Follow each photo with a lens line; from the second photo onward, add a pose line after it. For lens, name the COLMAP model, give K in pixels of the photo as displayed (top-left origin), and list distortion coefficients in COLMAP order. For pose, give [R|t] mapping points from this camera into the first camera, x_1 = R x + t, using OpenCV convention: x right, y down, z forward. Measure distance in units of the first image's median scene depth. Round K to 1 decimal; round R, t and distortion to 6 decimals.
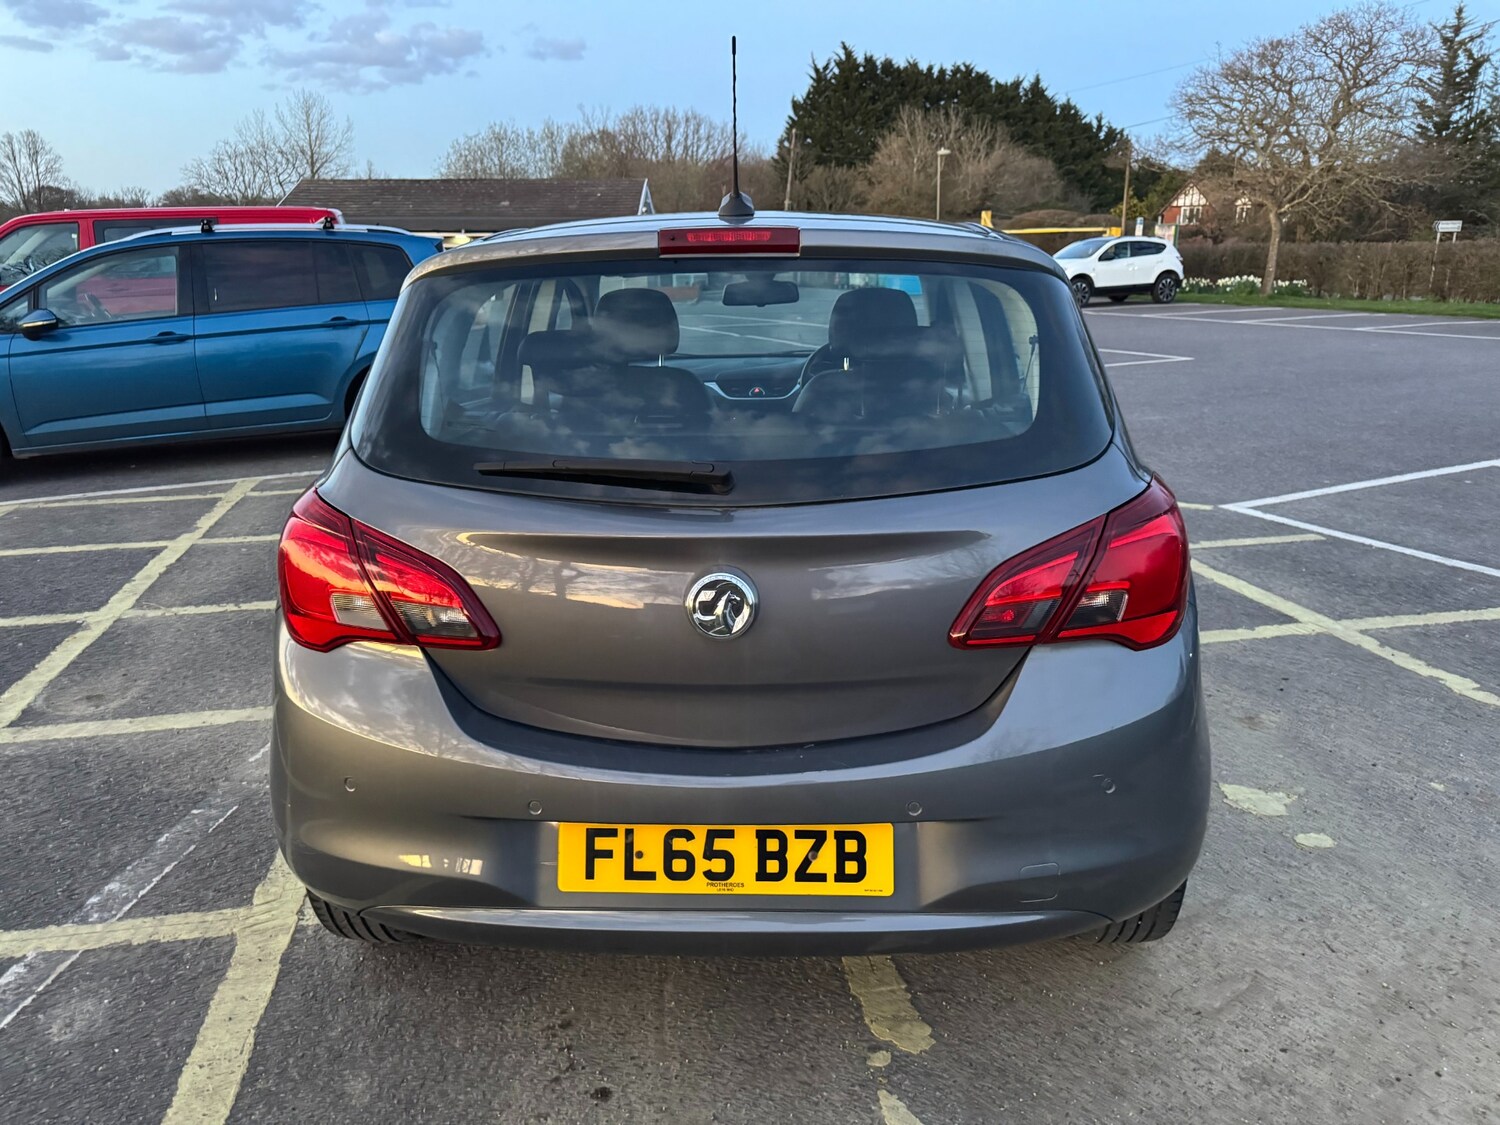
lens RADIAL K [[1061.6, 0, 755.1], [0, 1061.6, 558.8], [0, 0, 1]] dist [0.022323, -0.027333]
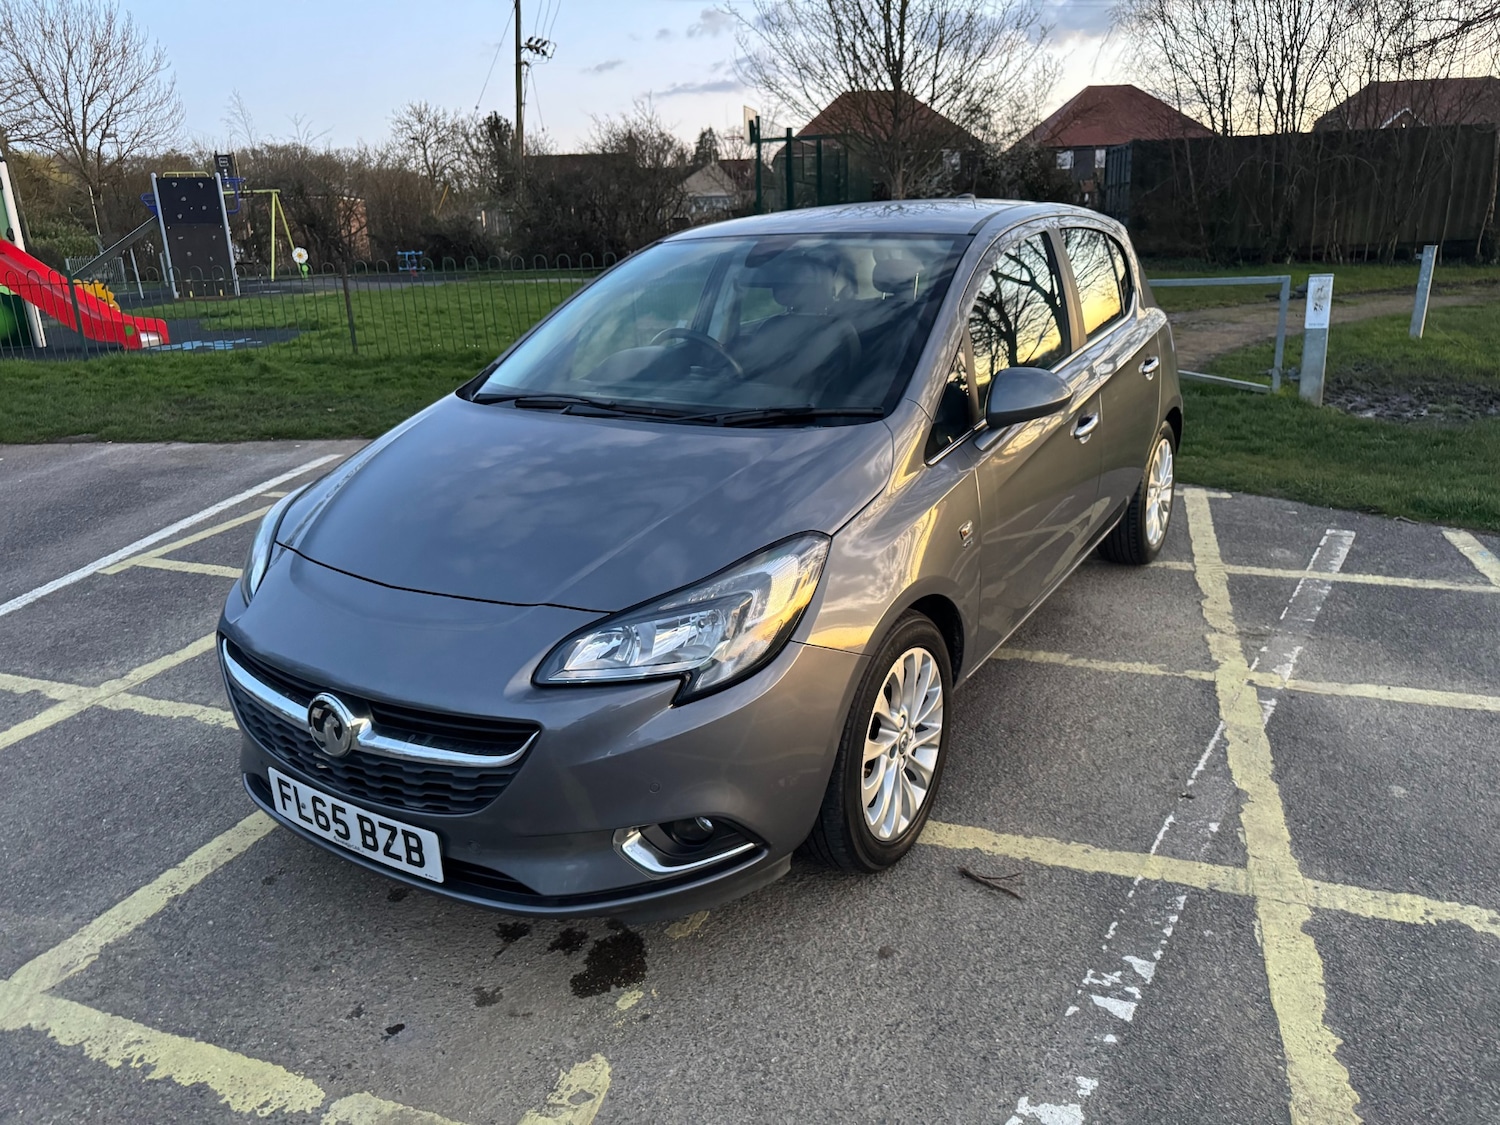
lens RADIAL K [[1061.6, 0, 748.7], [0, 1061.6, 547.1], [0, 0, 1]] dist [0.022323, -0.027333]
pose [[-0.858079, -0.111586, 0.501248, -0.683170], [0.180799, 0.847958, 0.498276, -0.770858], [-0.480638, 0.518185, -0.707440, 2.669133]]
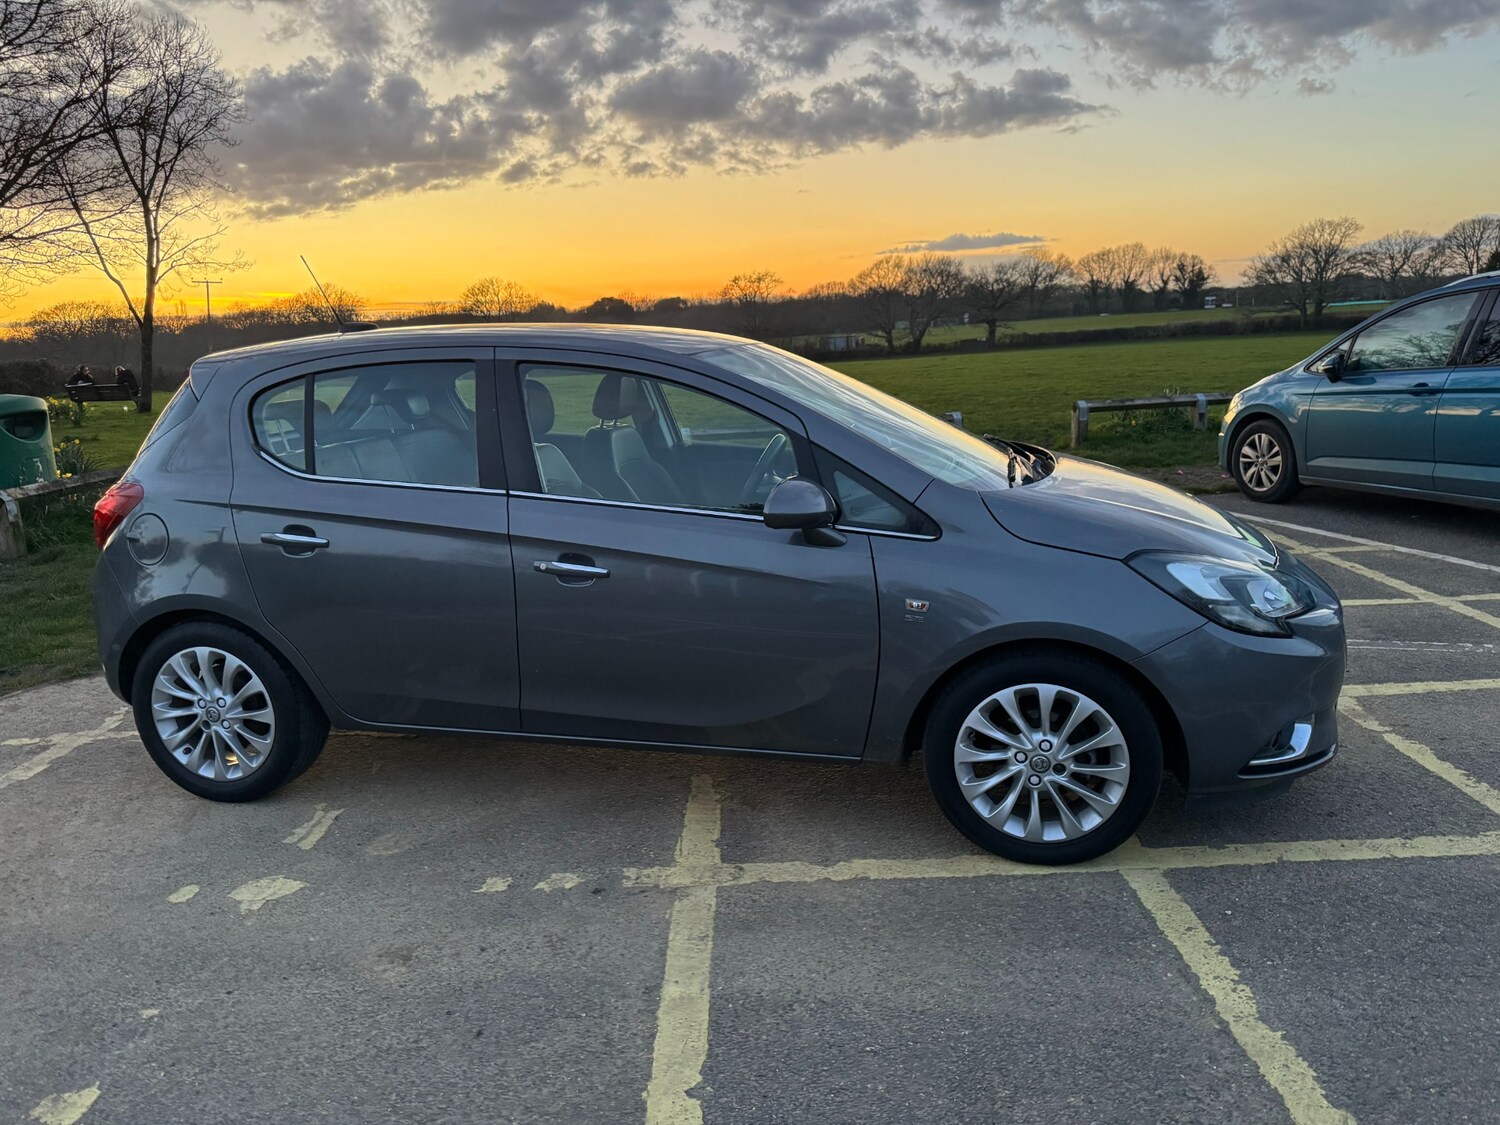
lens RADIAL K [[1061.6, 0, 741.0], [0, 1061.6, 572.7], [0, 0, 1]] dist [0.022323, -0.027333]
pose [[-0.188409, 0.236106, -0.953287, 1.501690], [-0.230711, 0.932866, 0.276647, -0.525289], [0.954607, 0.272057, -0.121288, 1.720573]]
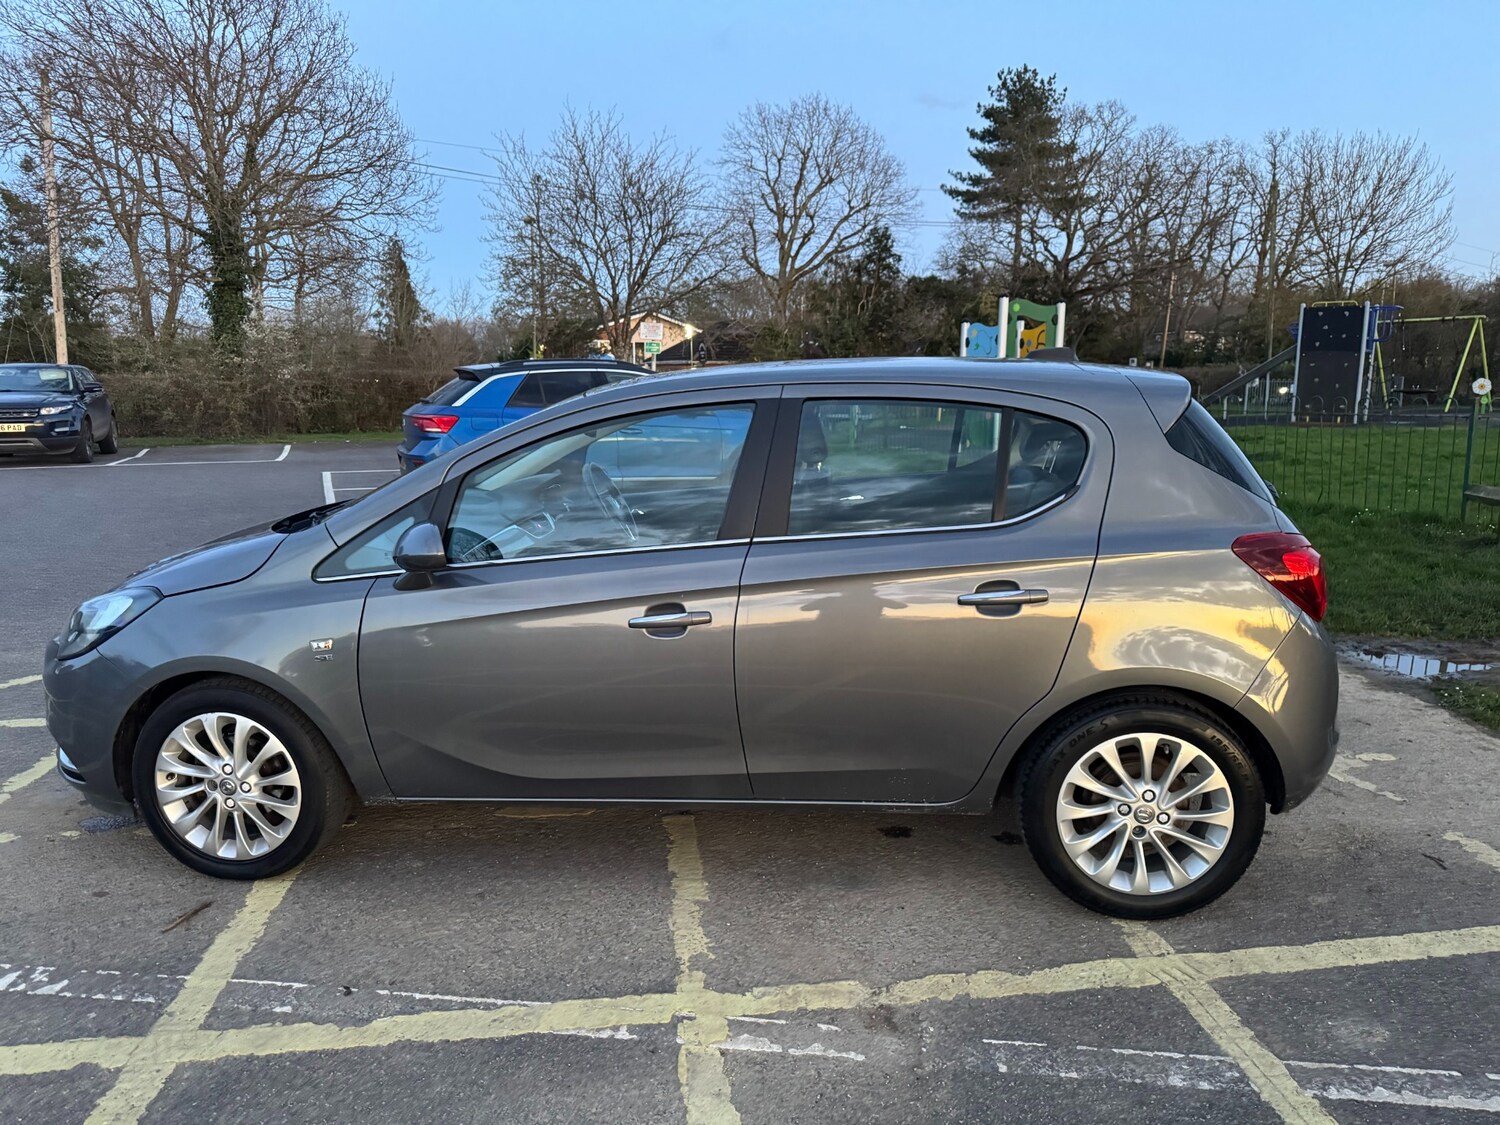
lens RADIAL K [[1061.6, 0, 745.9], [0, 1061.6, 570.4], [0, 0, 1]] dist [0.022323, -0.027333]
pose [[0.074510, -0.171768, 0.982316, -1.481185], [0.277675, 0.949670, 0.144997, -0.336241], [-0.957781, 0.261961, 0.118455, 1.168617]]
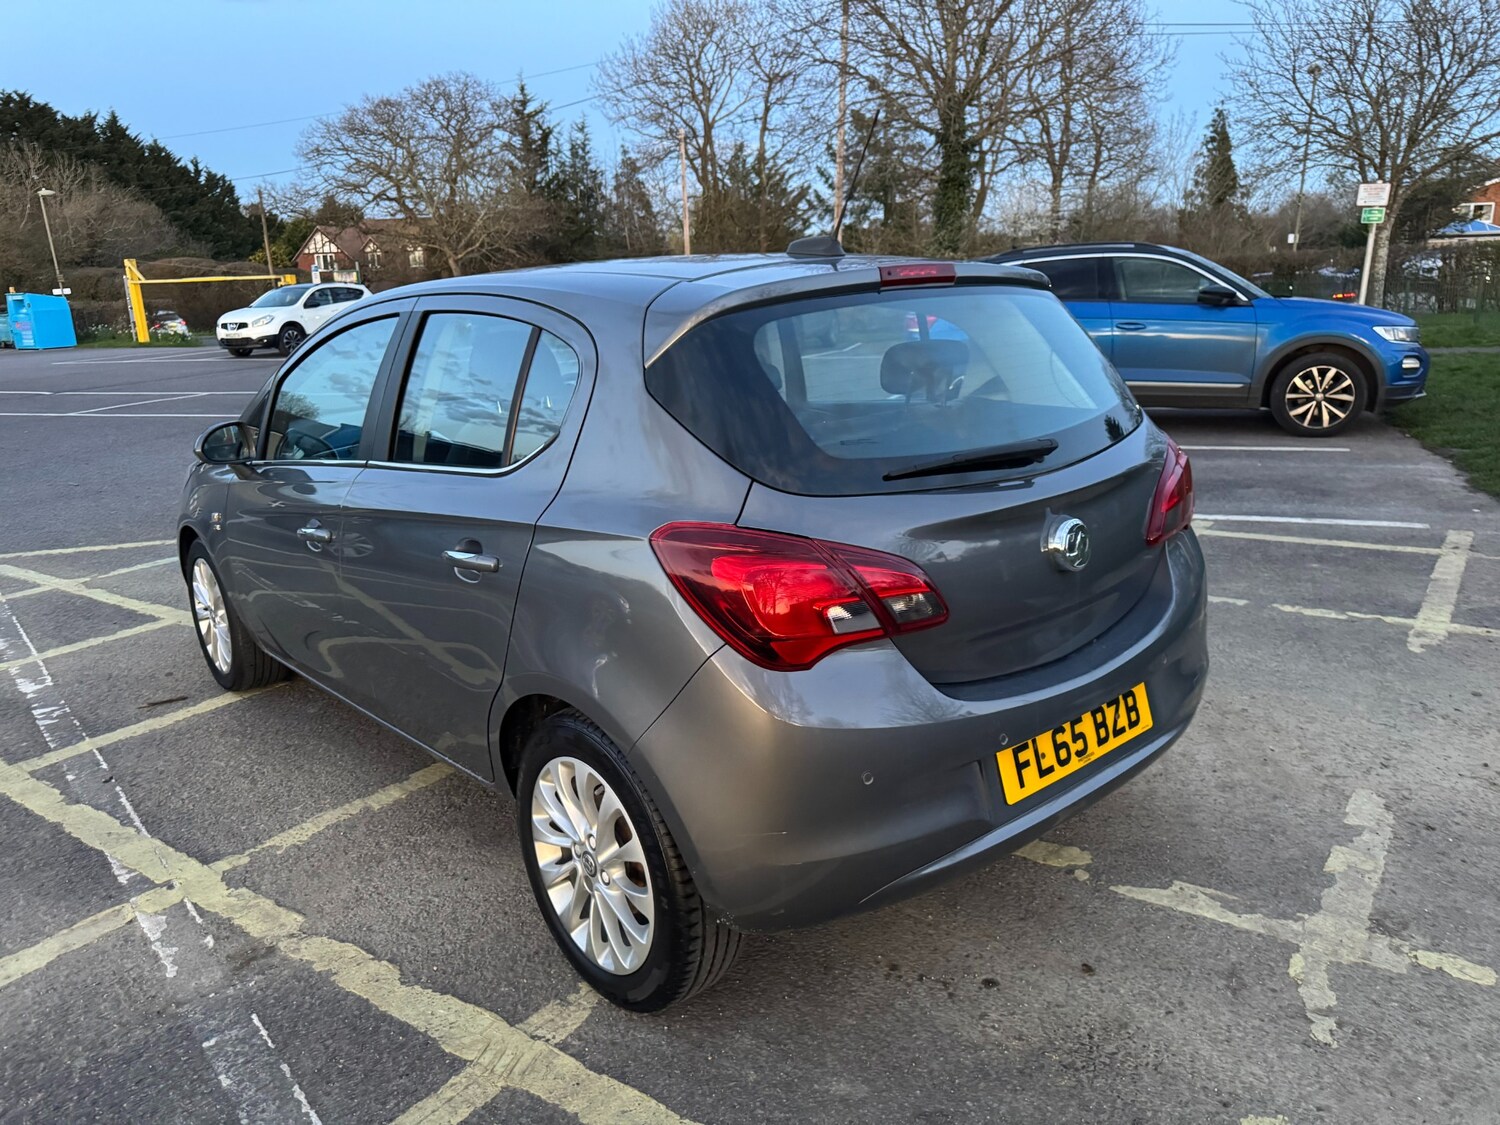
lens RADIAL K [[1061.6, 0, 739.8], [0, 1061.6, 573.9], [0, 0, 1]] dist [0.022323, -0.027333]
pose [[0.730679, -0.200231, 0.652698, -0.796395], [0.218209, 0.974372, 0.054632, -0.054648], [-0.646910, 0.102506, 0.755645, 0.178224]]
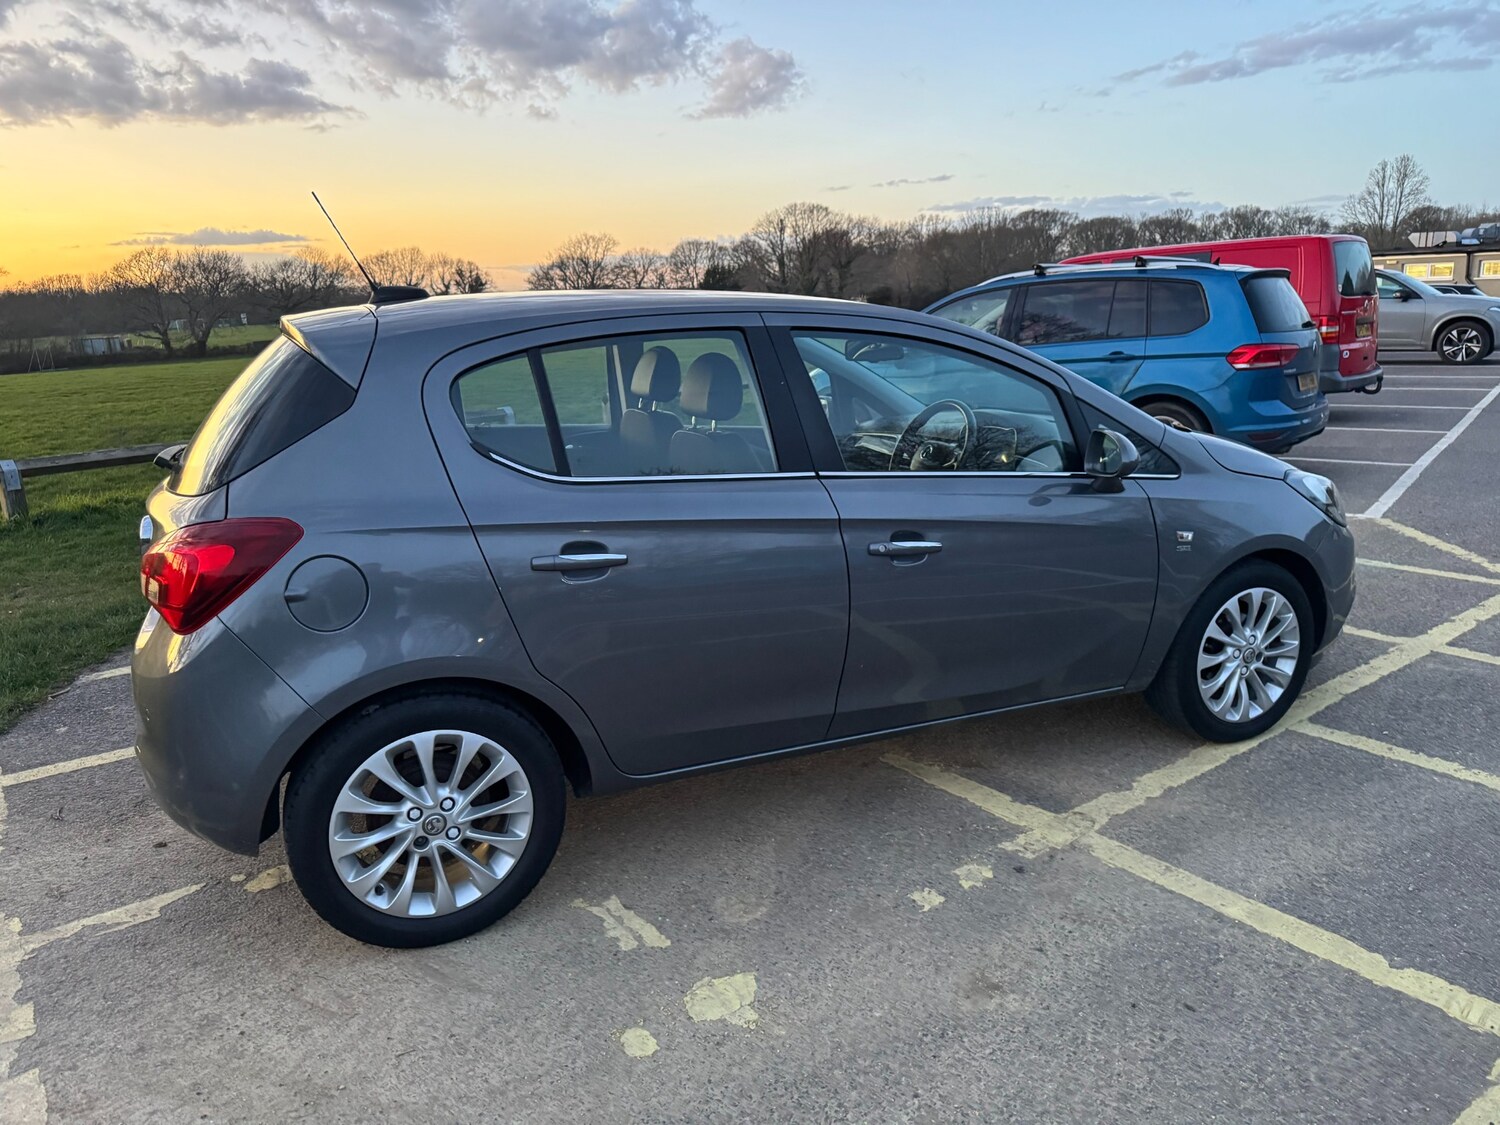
lens RADIAL K [[1061.6, 0, 751.1], [0, 1061.6, 566.5], [0, 0, 1]] dist [0.022323, -0.027333]
pose [[0.439115, 0.209759, -0.873601, 1.294564], [-0.217757, 0.968219, 0.123022, -0.225546], [0.871642, 0.136212, 0.470836, 0.689984]]
